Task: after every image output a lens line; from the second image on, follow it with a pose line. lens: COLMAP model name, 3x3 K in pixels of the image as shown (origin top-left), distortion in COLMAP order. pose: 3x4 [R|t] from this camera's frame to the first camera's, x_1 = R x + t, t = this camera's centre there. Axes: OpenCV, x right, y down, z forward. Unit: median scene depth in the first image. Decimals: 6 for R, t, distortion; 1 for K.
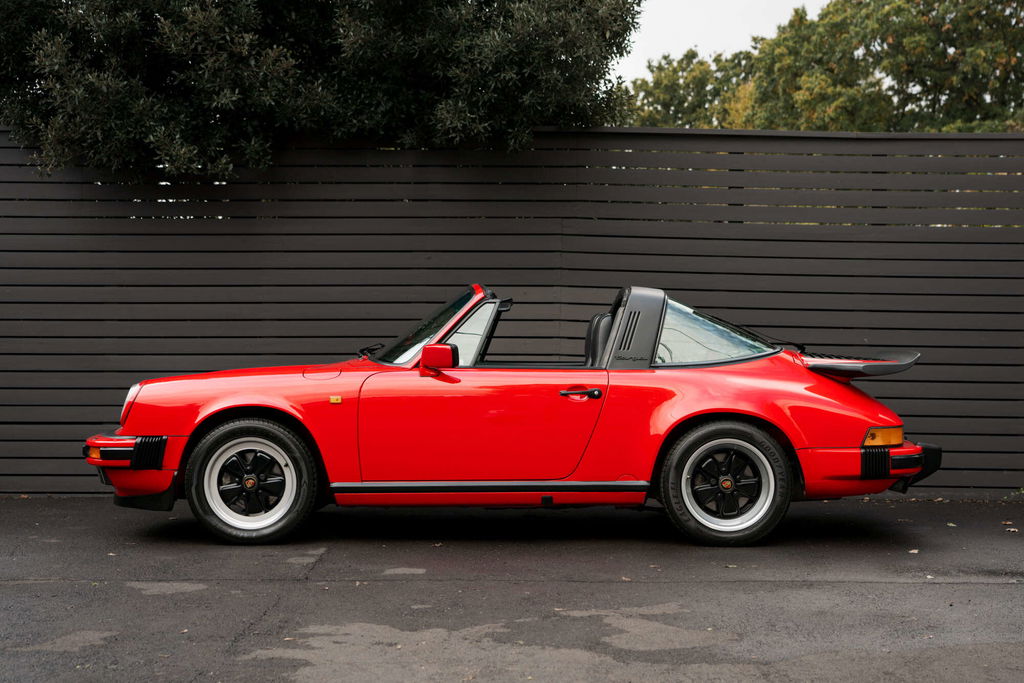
lens RADIAL K [[1500.3, 0, 522.5], [0, 1500.3, 375.7], [0, 0, 1]] dist [0.018000, 0.005037]
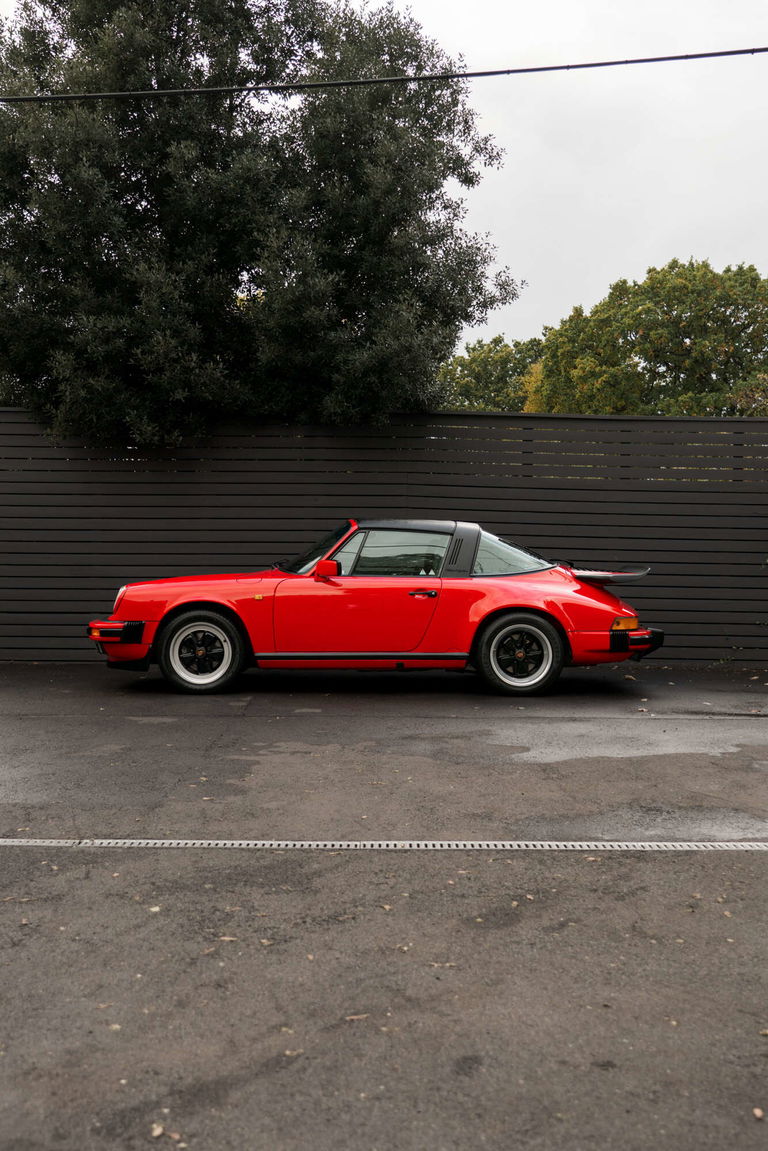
lens RADIAL K [[1124.2, 0, 384.0], [0, 1124.2, 575.5], [0, 0, 1]] dist [-0.023707, -0.008388]
pose [[0.999891, 0.004454, 0.014086, -0.015277], [-0.004393, 0.999981, -0.004372, -0.001140], [-0.014106, 0.004310, 0.999891, -0.113555]]
